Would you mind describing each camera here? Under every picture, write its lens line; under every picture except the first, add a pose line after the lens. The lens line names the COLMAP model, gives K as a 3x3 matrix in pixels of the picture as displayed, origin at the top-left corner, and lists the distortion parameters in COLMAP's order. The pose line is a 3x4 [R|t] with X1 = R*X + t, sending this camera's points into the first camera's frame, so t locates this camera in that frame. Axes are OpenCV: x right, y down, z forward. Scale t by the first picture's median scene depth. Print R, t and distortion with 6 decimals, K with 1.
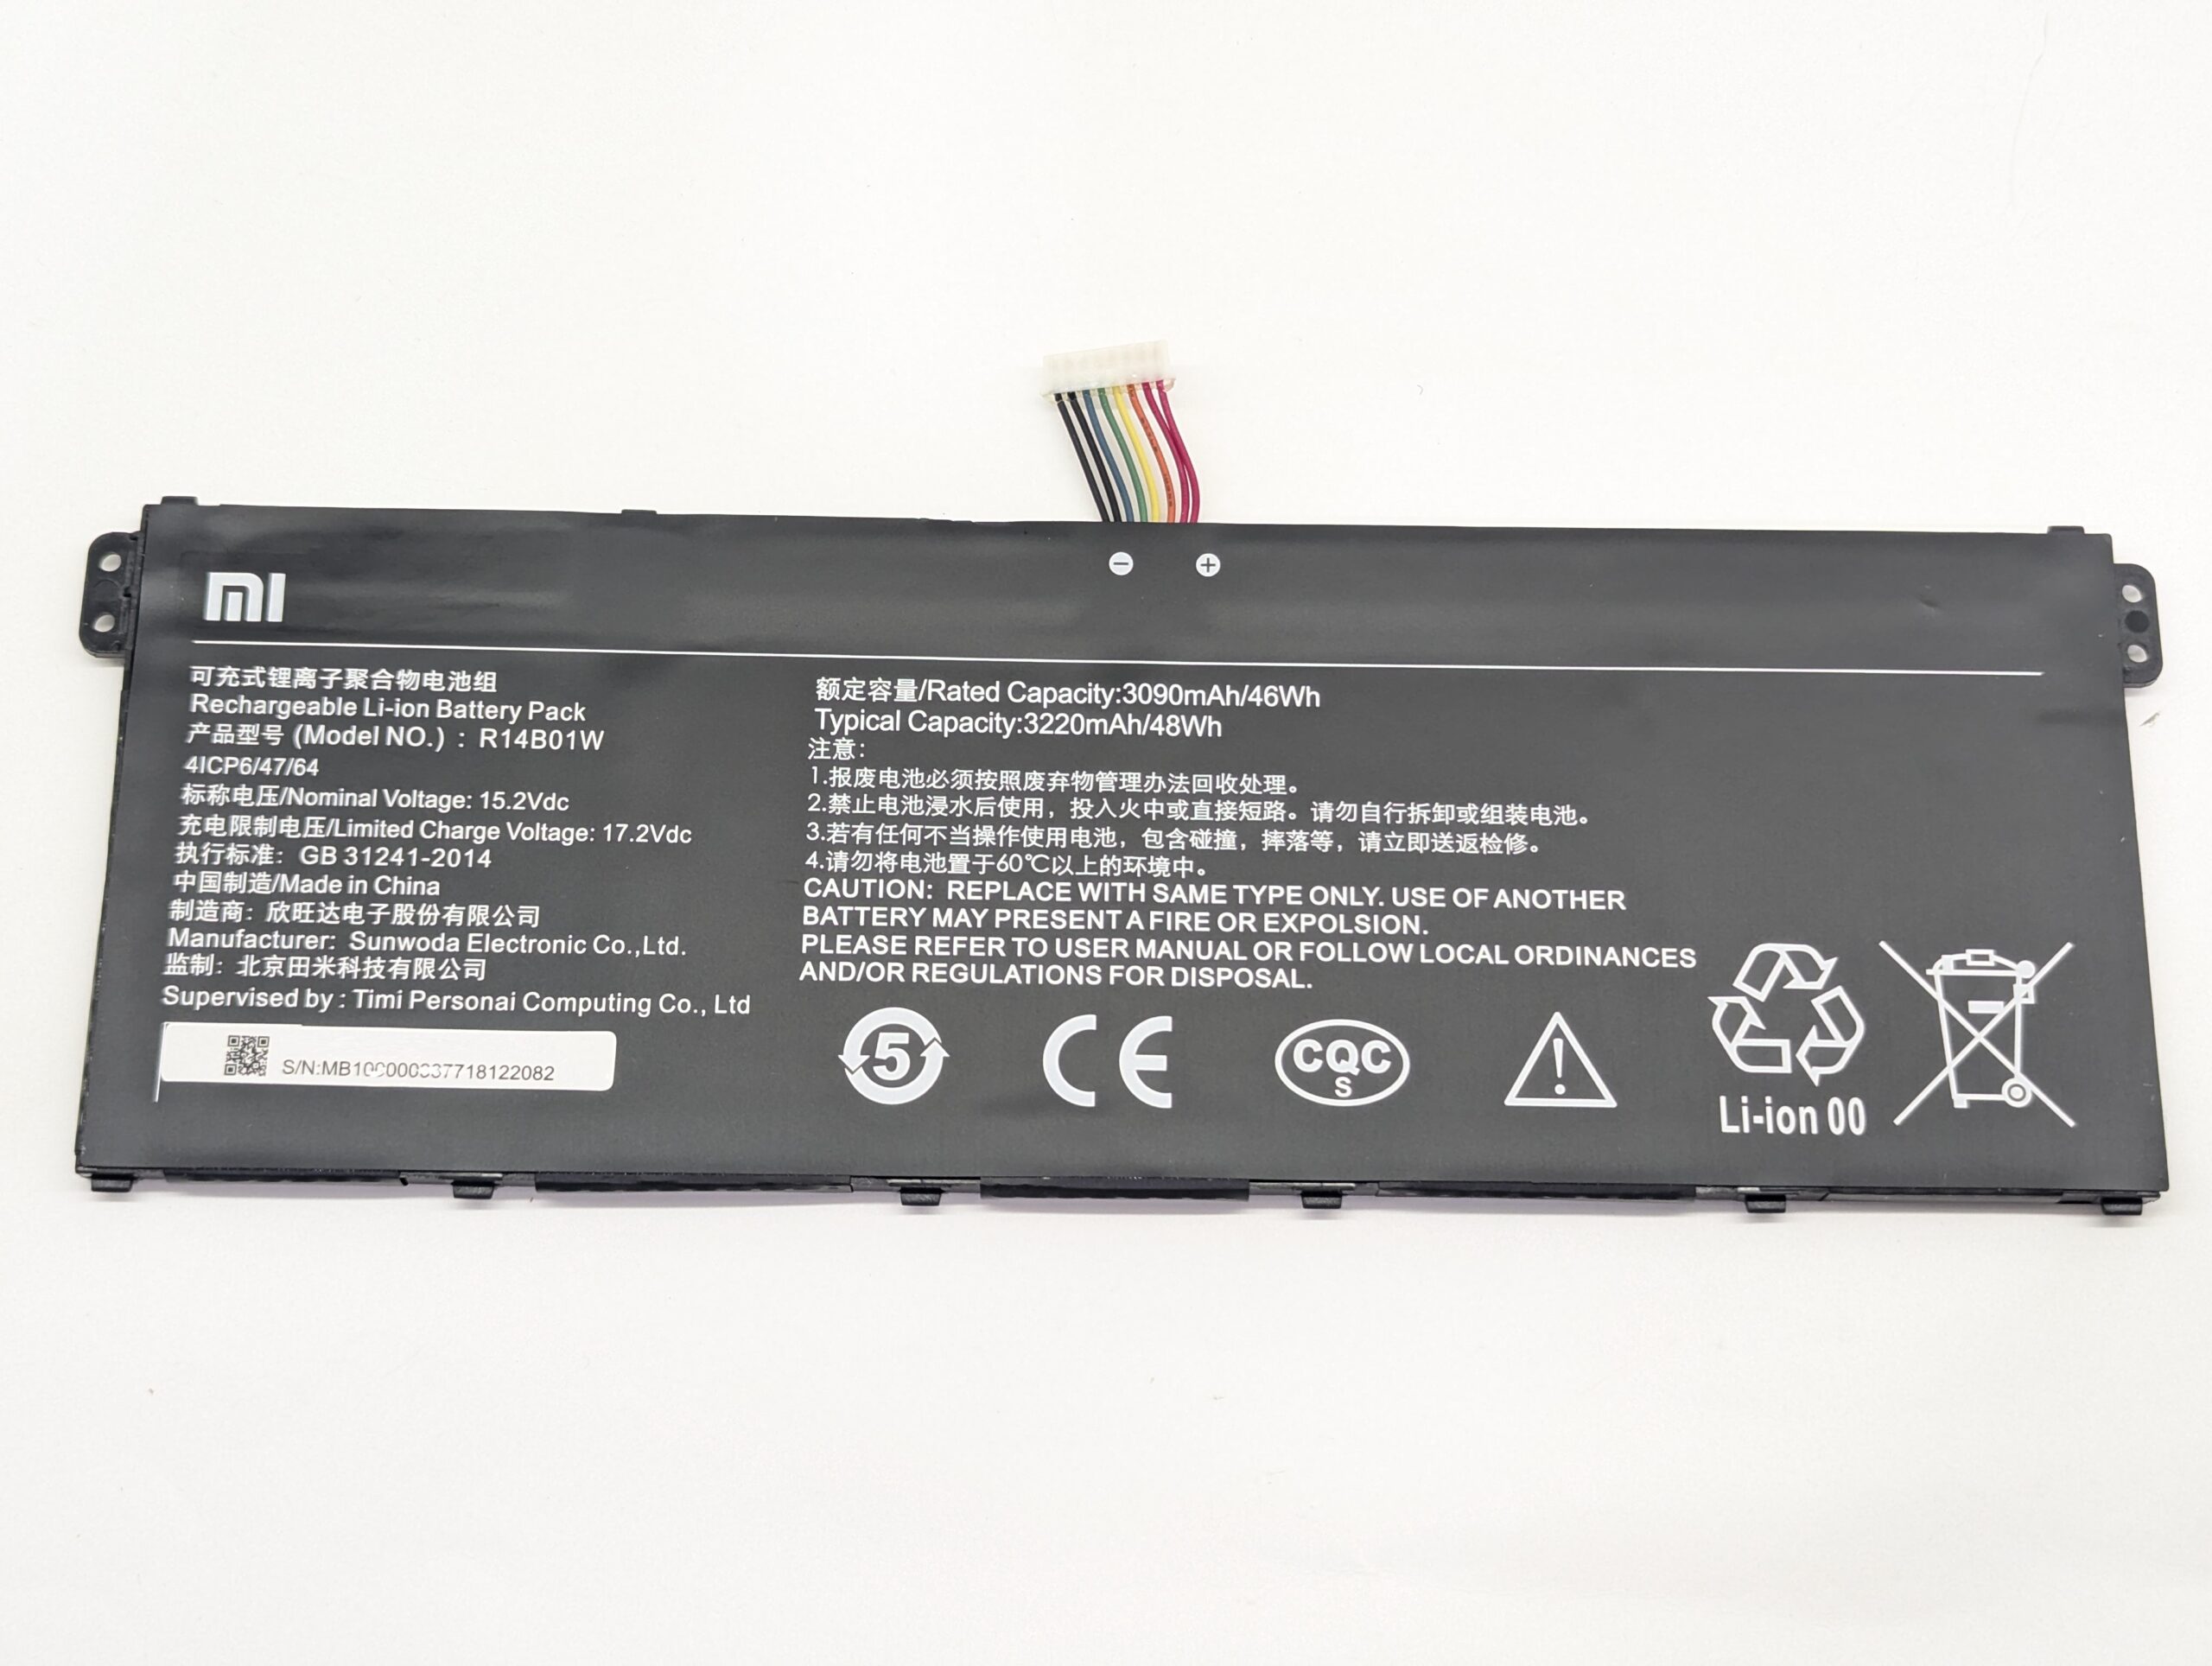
lens RADIAL K [[2960.4, 0, 1110.7], [0, 2960.4, 830.1], [0, 0, 1]] dist [0.010892, 0.000000]
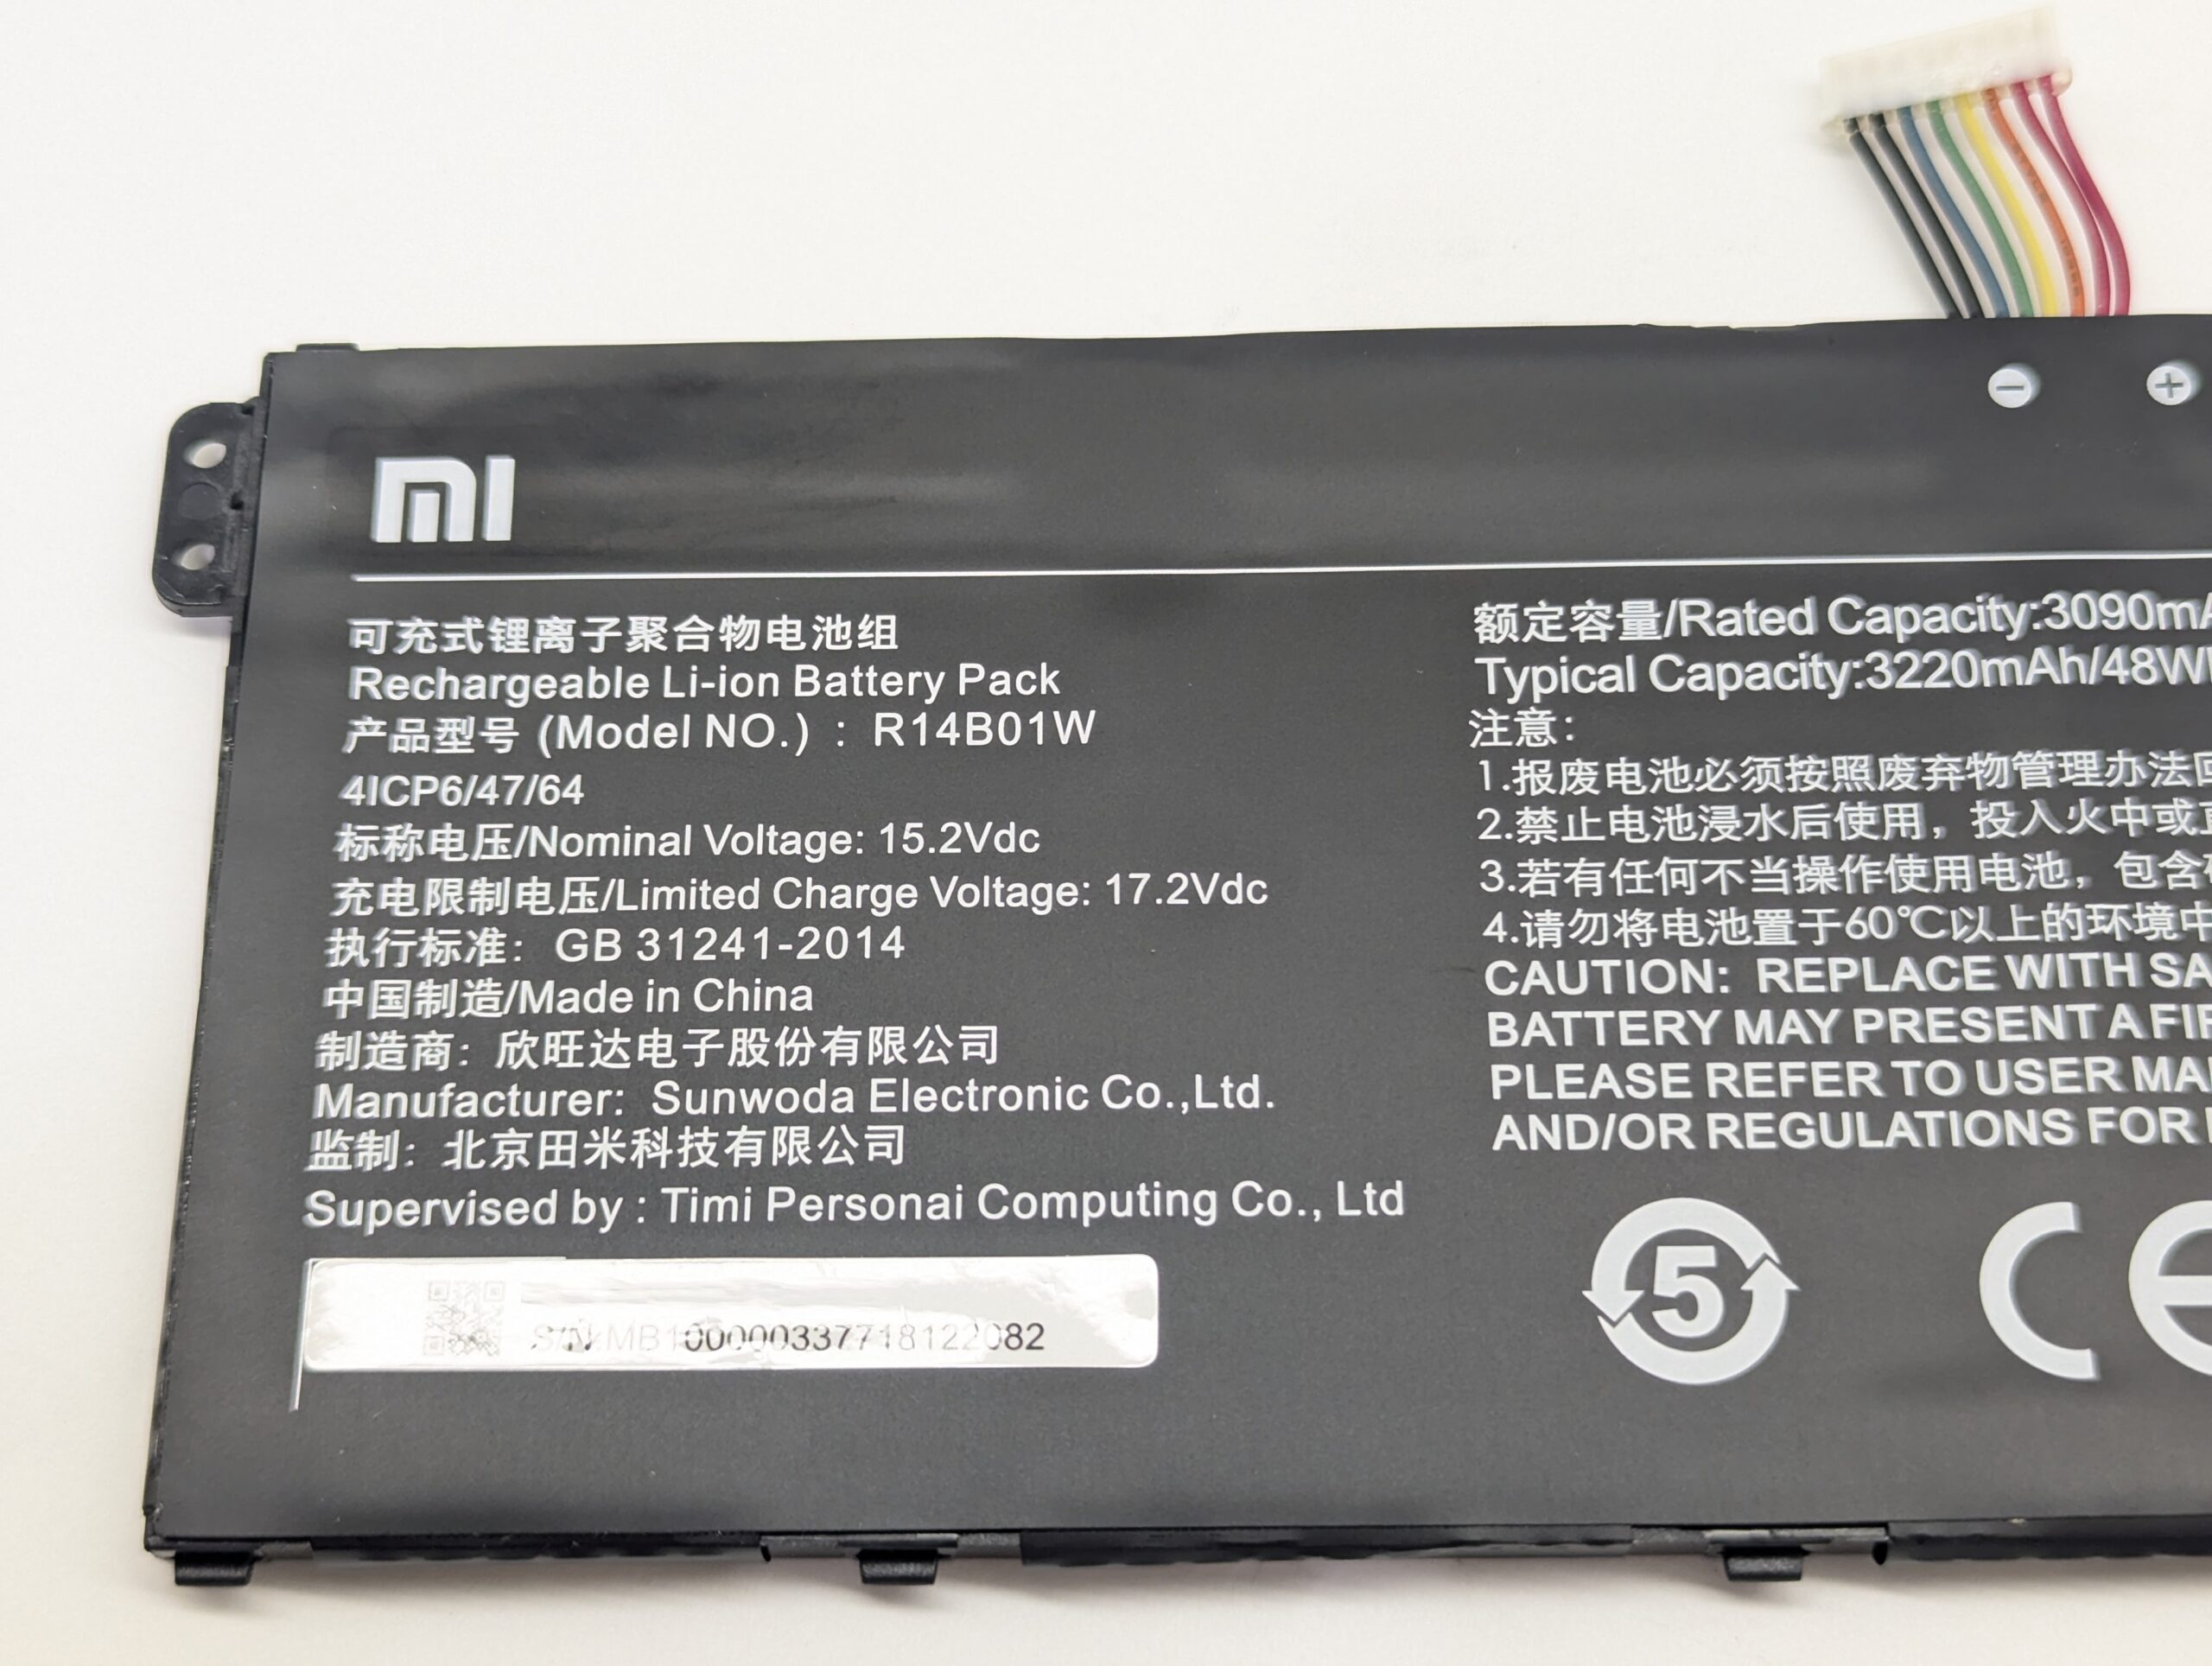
lens RADIAL K [[3291.7, 0, 1127.2], [0, 3291.7, 848.2], [0, 0, 1]] dist [0.079281, 0.000000]
pose [[0.997841, -0.032786, -0.056910, -0.133464], [0.027874, 0.995986, -0.085058, 0.044730], [0.059470, 0.083288, 0.994749, 0.402295]]
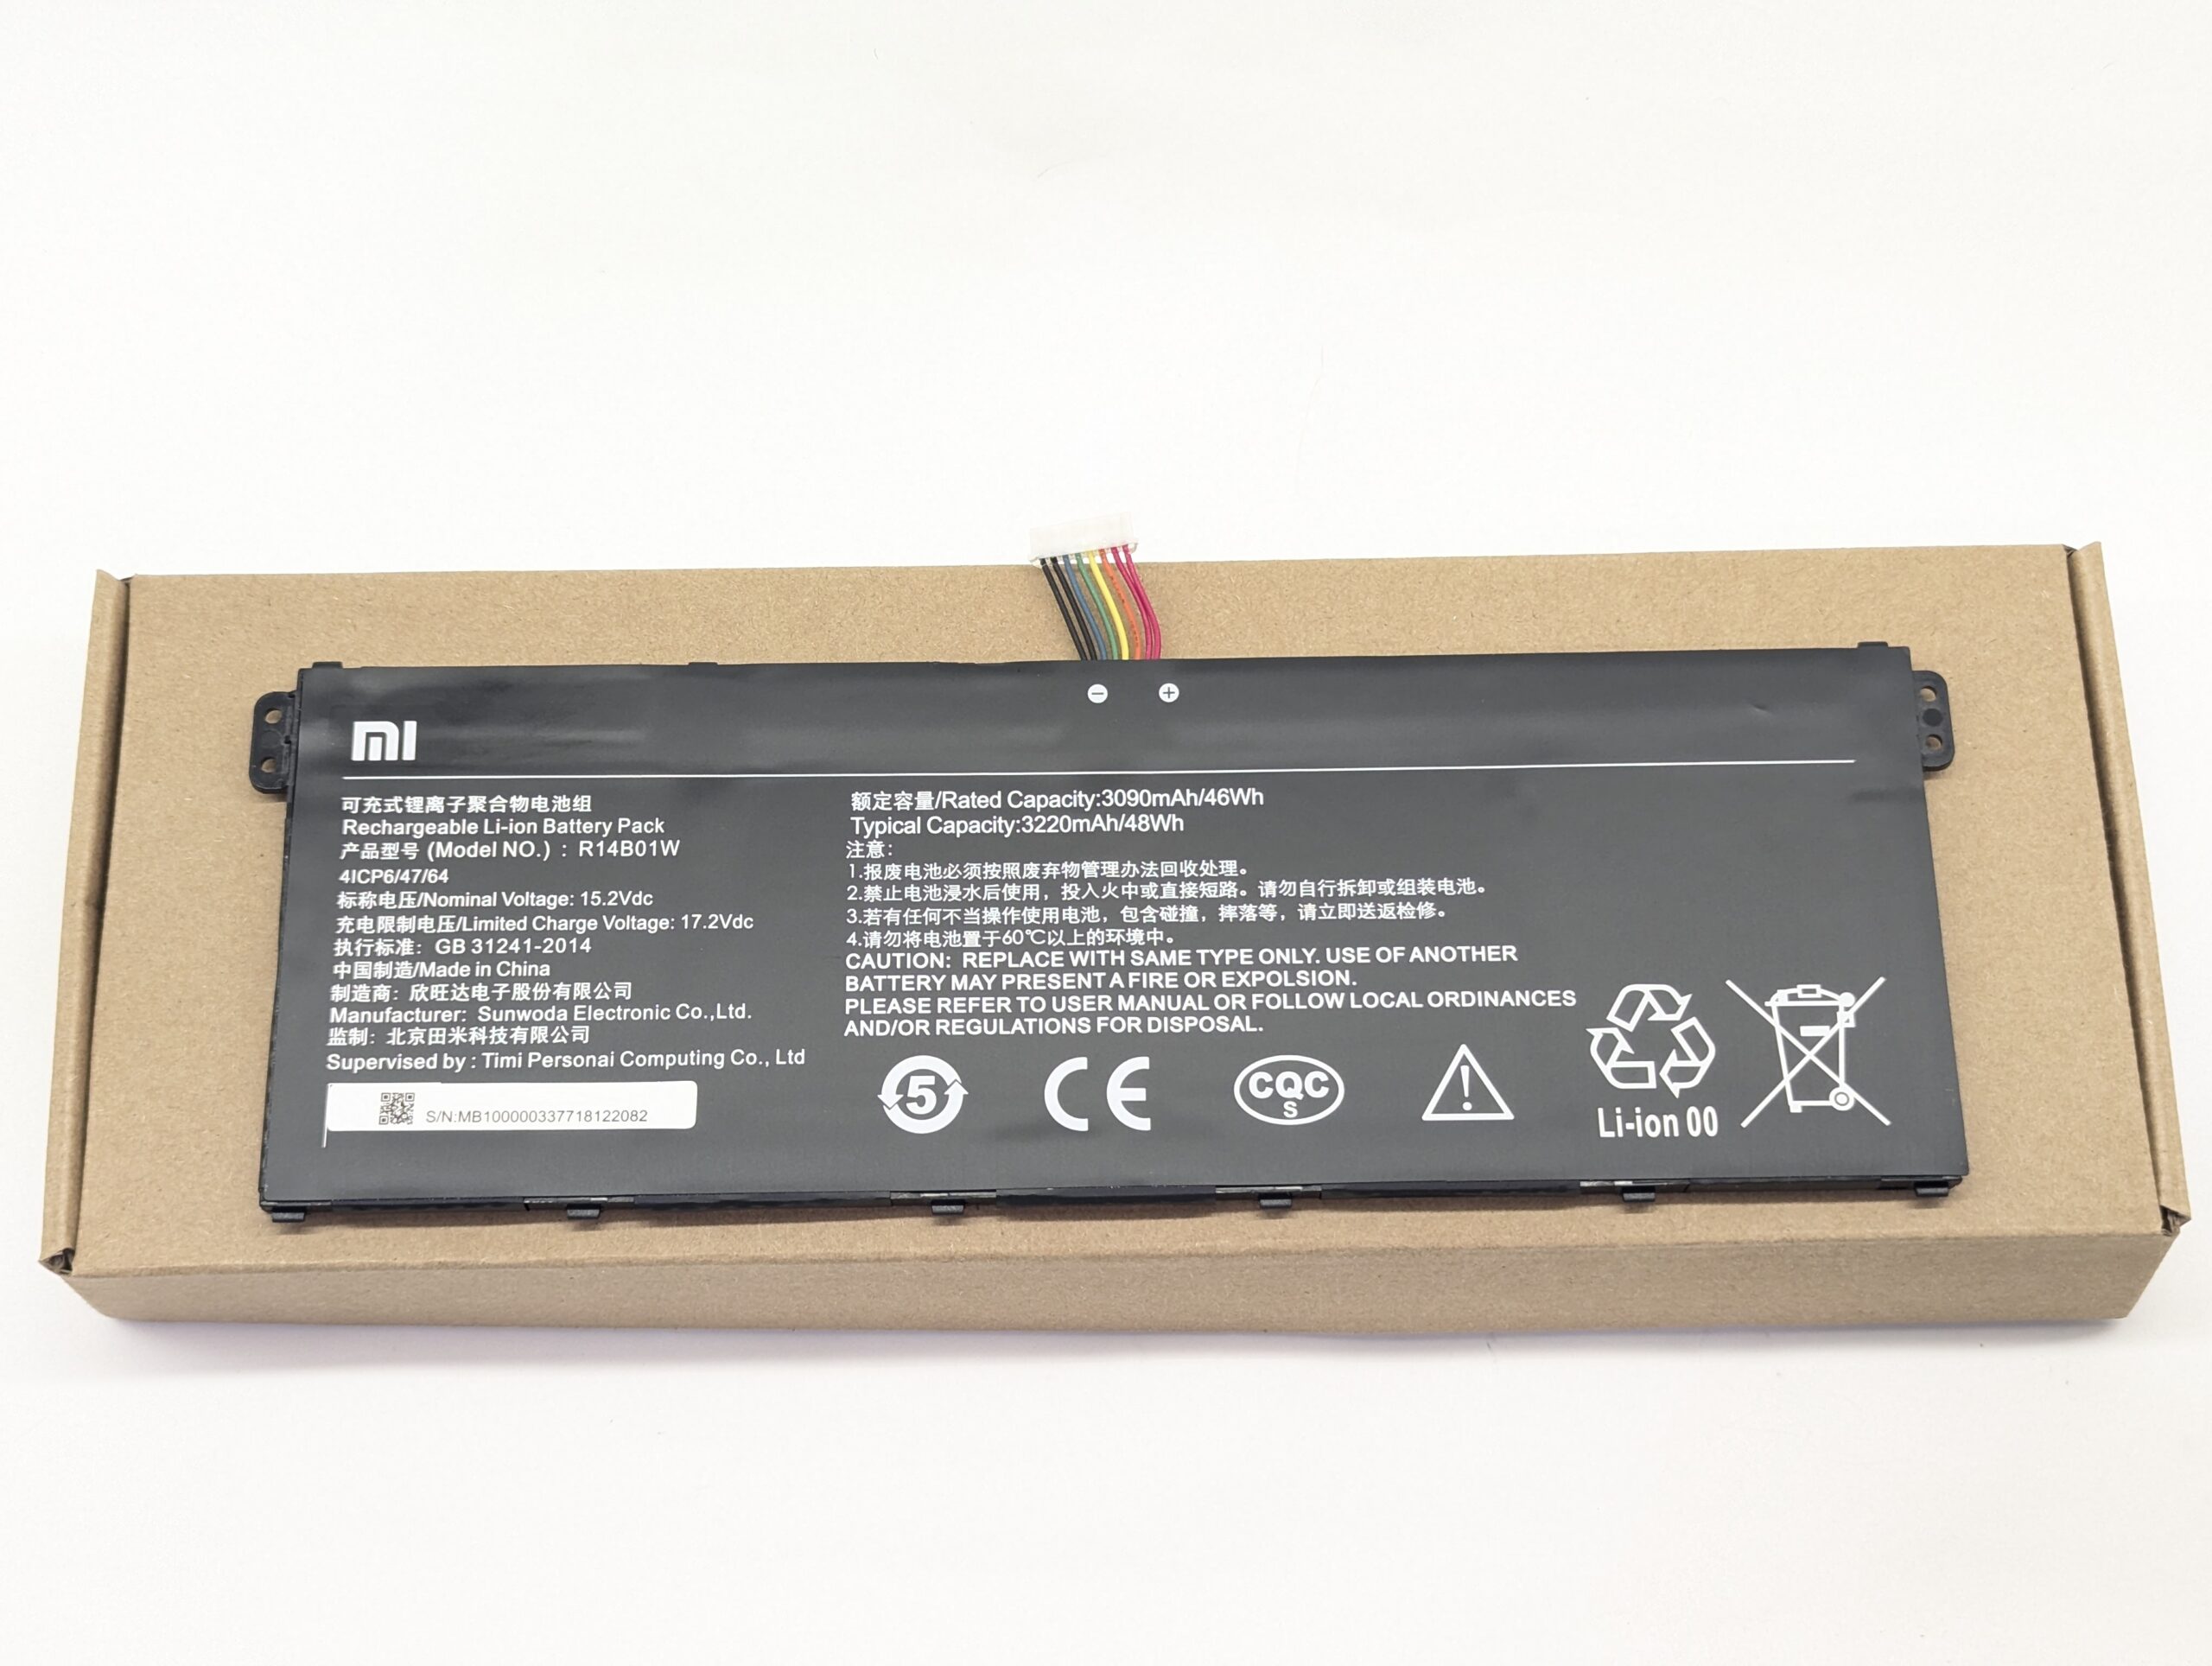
lens RADIAL K [[2960.4, 0, 1100.7], [0, 2960.4, 839.5], [0, 0, 1]] dist [0.010892, 0.000000]
pose [[0.999565, -0.029311, -0.003151, 0.007126], [0.029047, 0.997488, -0.064611, 0.051207], [0.005037, 0.064491, 0.997906, -0.225402]]
